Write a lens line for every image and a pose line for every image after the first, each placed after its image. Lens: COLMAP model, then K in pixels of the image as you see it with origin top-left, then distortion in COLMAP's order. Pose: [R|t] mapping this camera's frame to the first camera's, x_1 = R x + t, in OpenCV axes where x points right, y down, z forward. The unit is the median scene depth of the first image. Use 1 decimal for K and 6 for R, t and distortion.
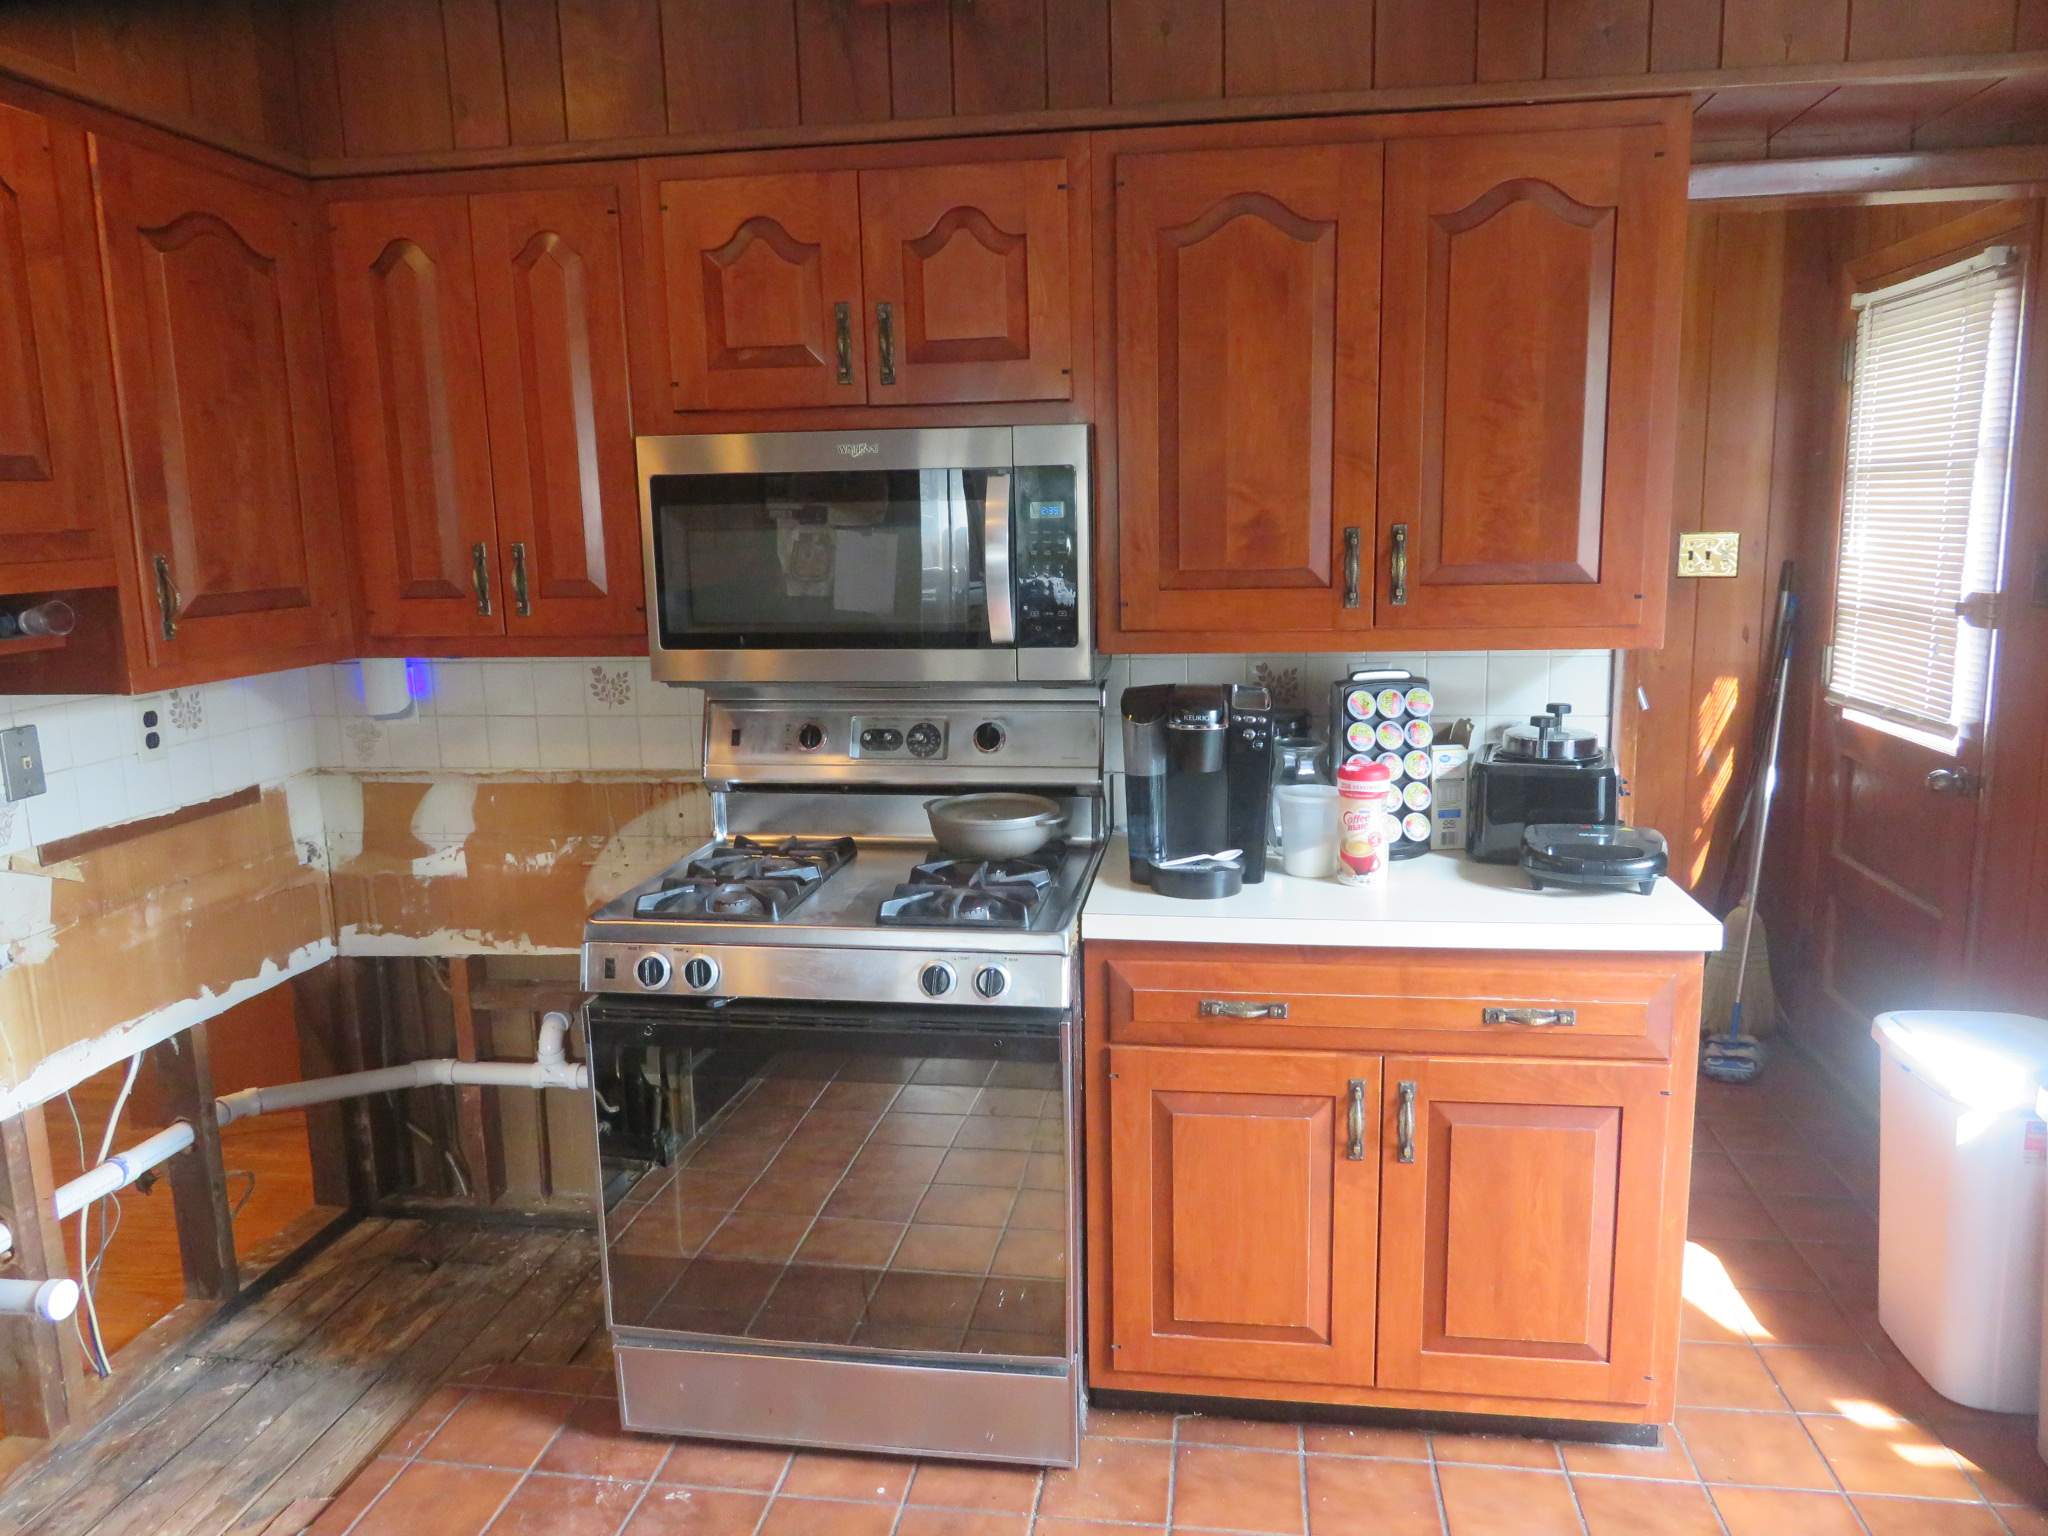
lens RADIAL K [[1464.3, 0, 1025.7], [0, 1464.3, 763.5], [0, 0, 1]] dist [-0.010487, 0.001204]
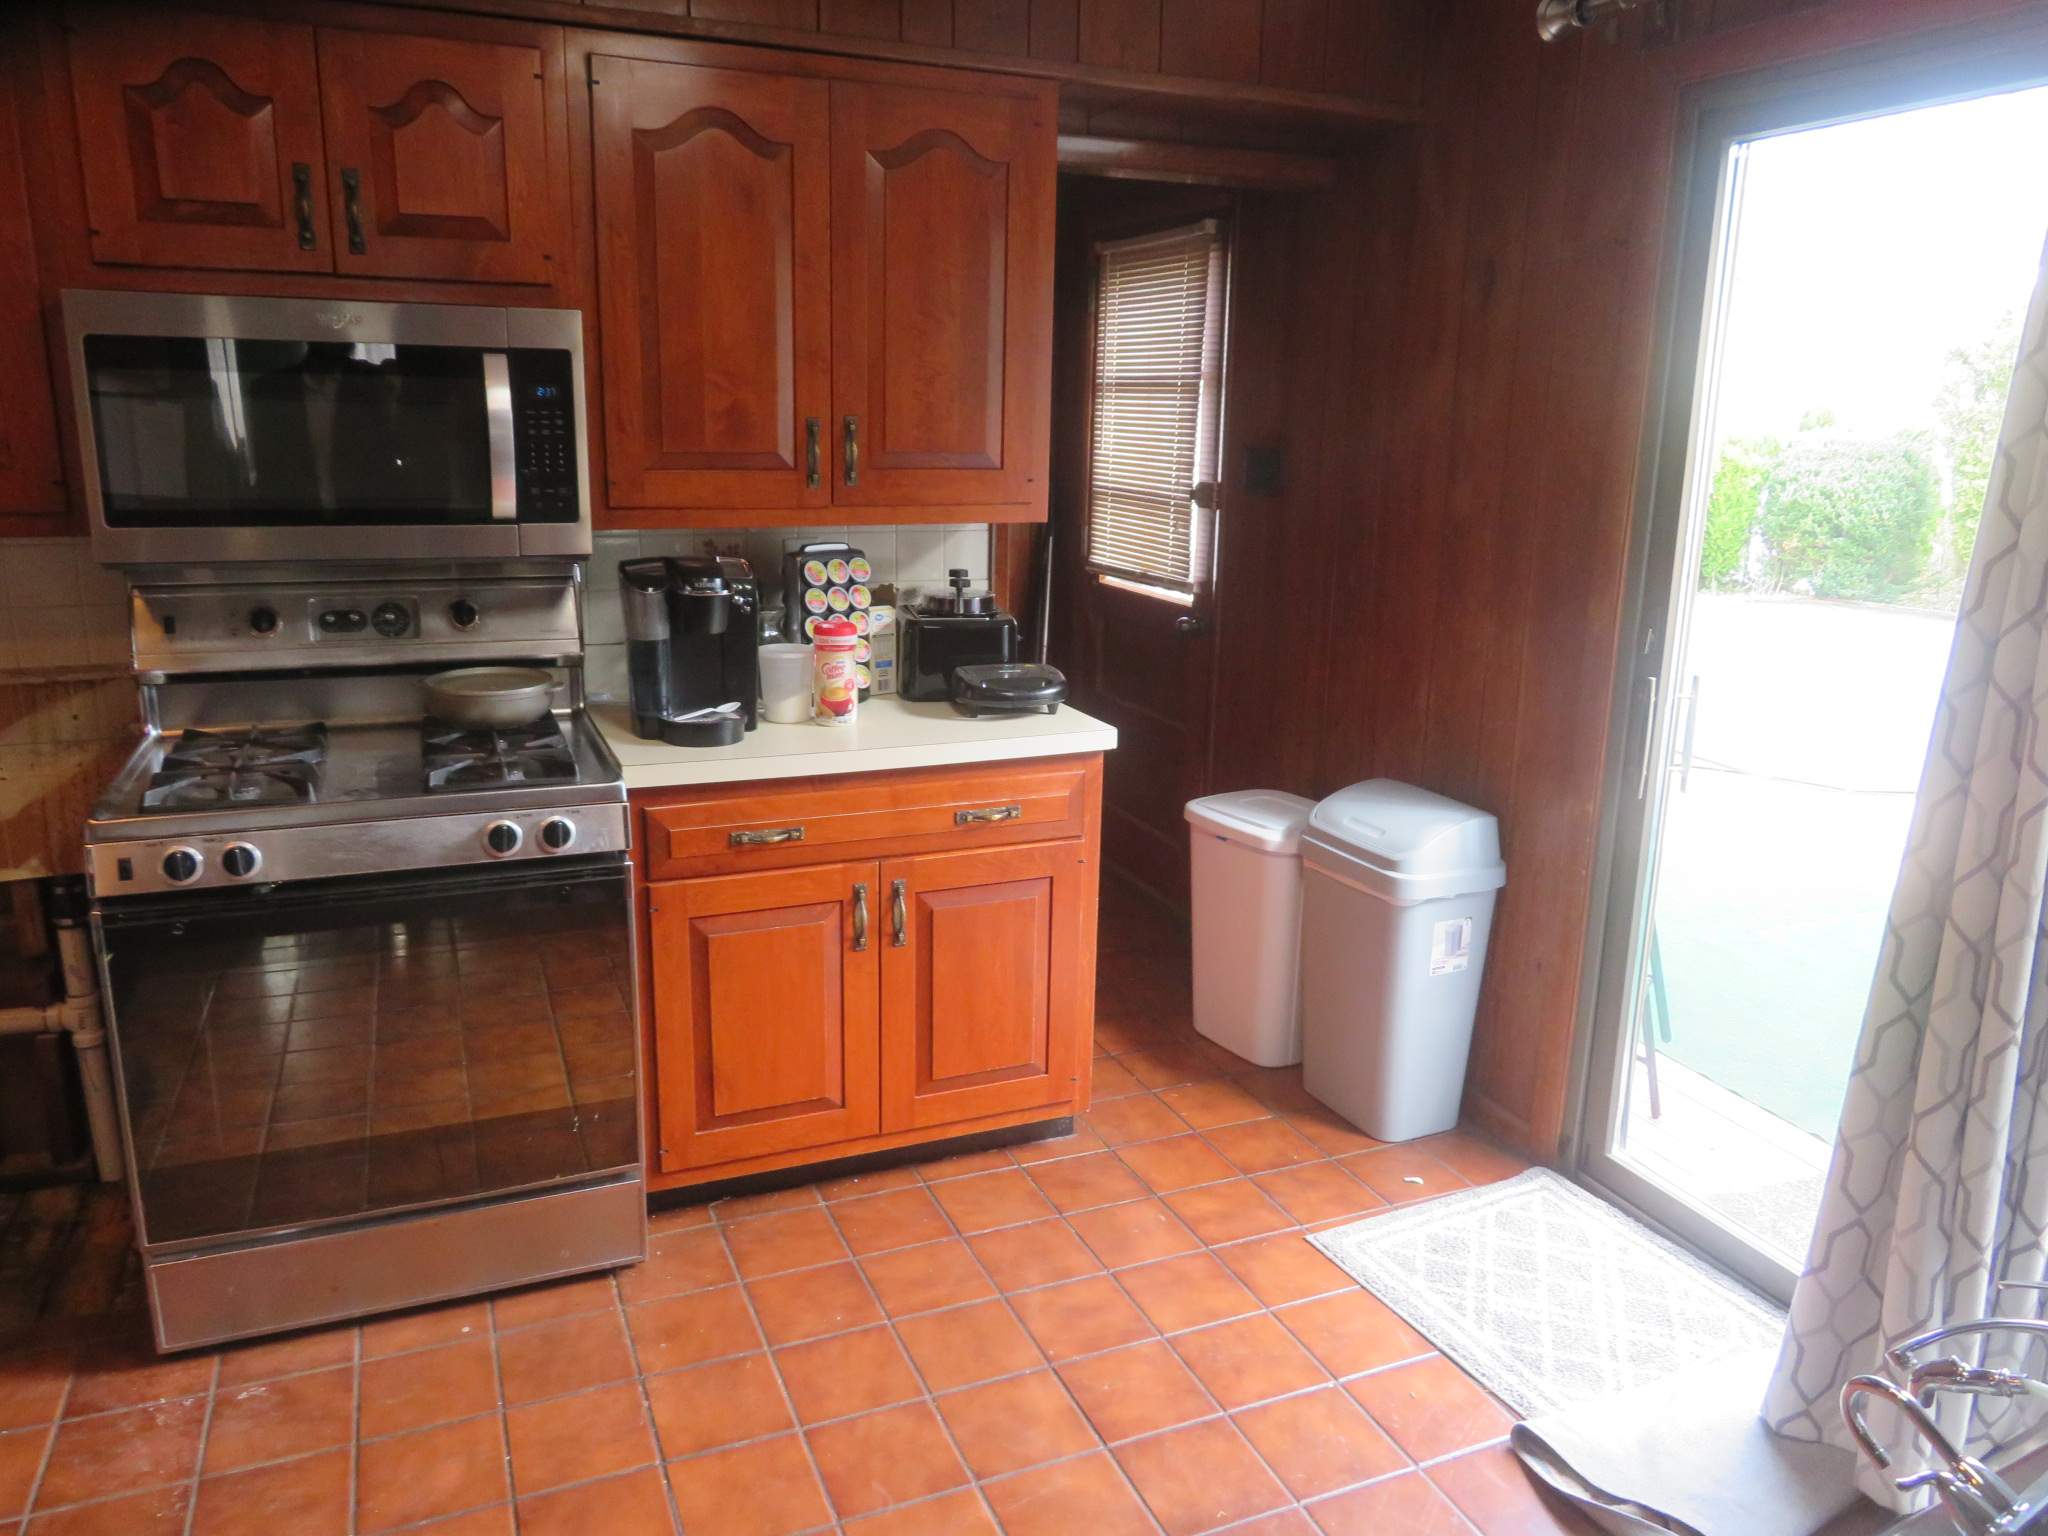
lens RADIAL K [[1464.3, 0, 1025.7], [0, 1464.3, 763.5], [0, 0, 1]] dist [-0.010487, 0.001204]
pose [[0.852948, -0.087074, 0.514682, -0.238641], [0.050455, 0.995125, 0.084739, 0.020347], [-0.519552, -0.046309, 0.853183, -0.082561]]
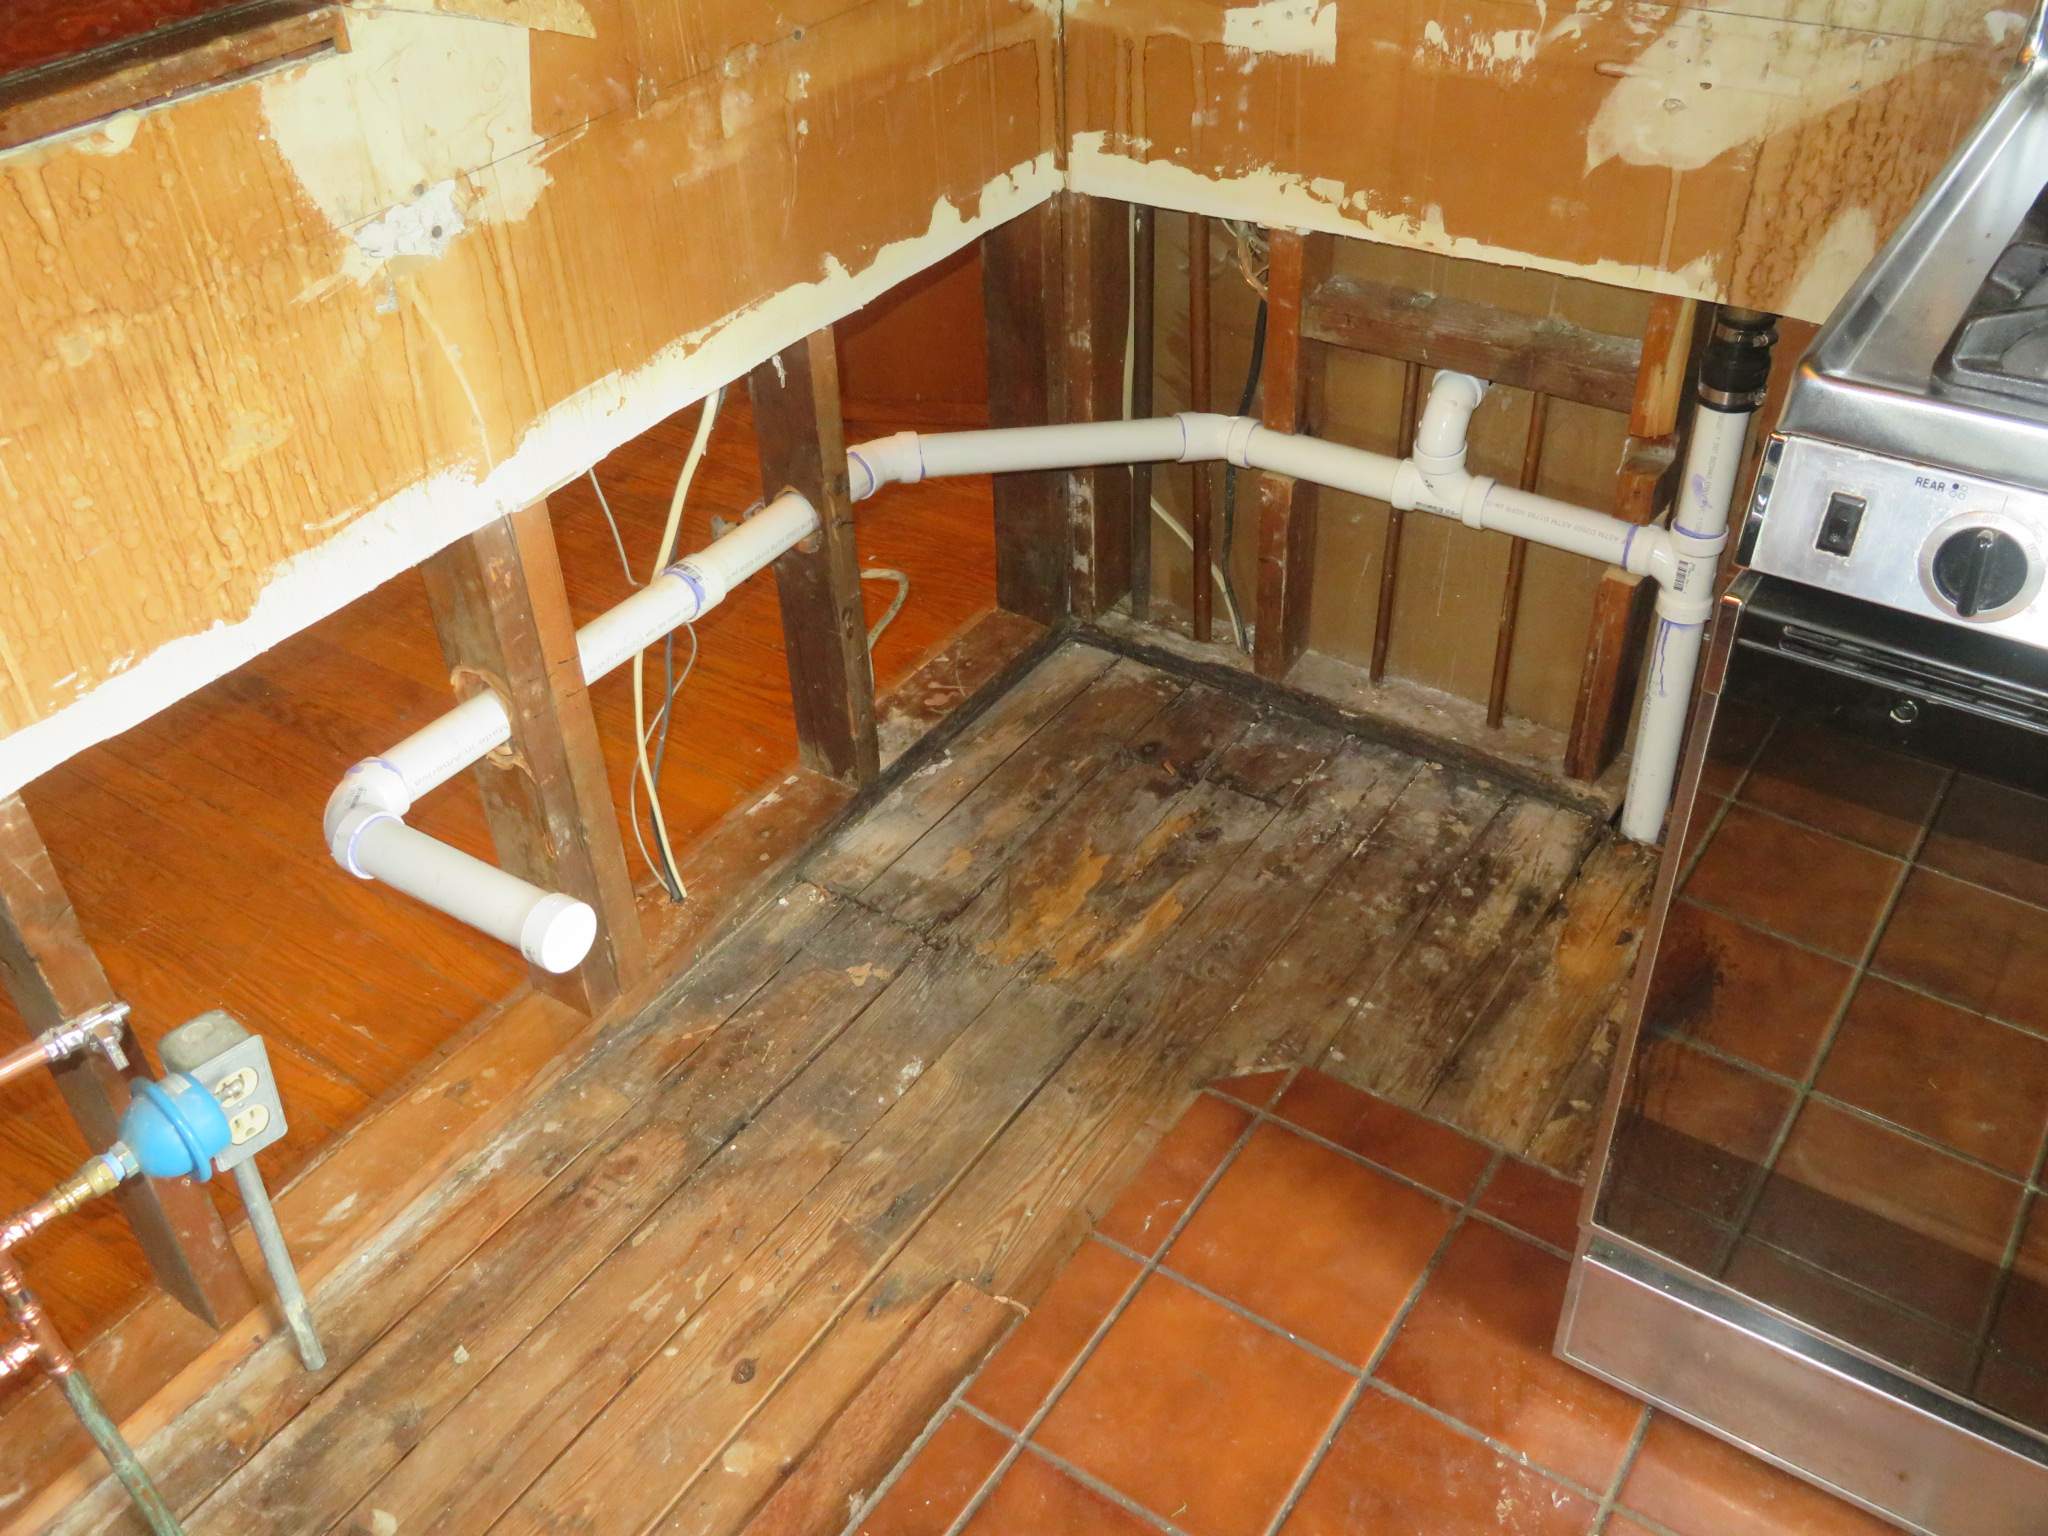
lens RADIAL K [[1837.6, 0, 1021.3], [0, 1837.6, 760.9], [0, 0, 1]] dist [0.000914, -0.007173]
pose [[0.903253, 0.253575, -0.346170, -0.262704], [-0.057757, 0.871222, 0.487479, -0.009597], [0.425204, -0.420323, 0.801580, 0.489027]]
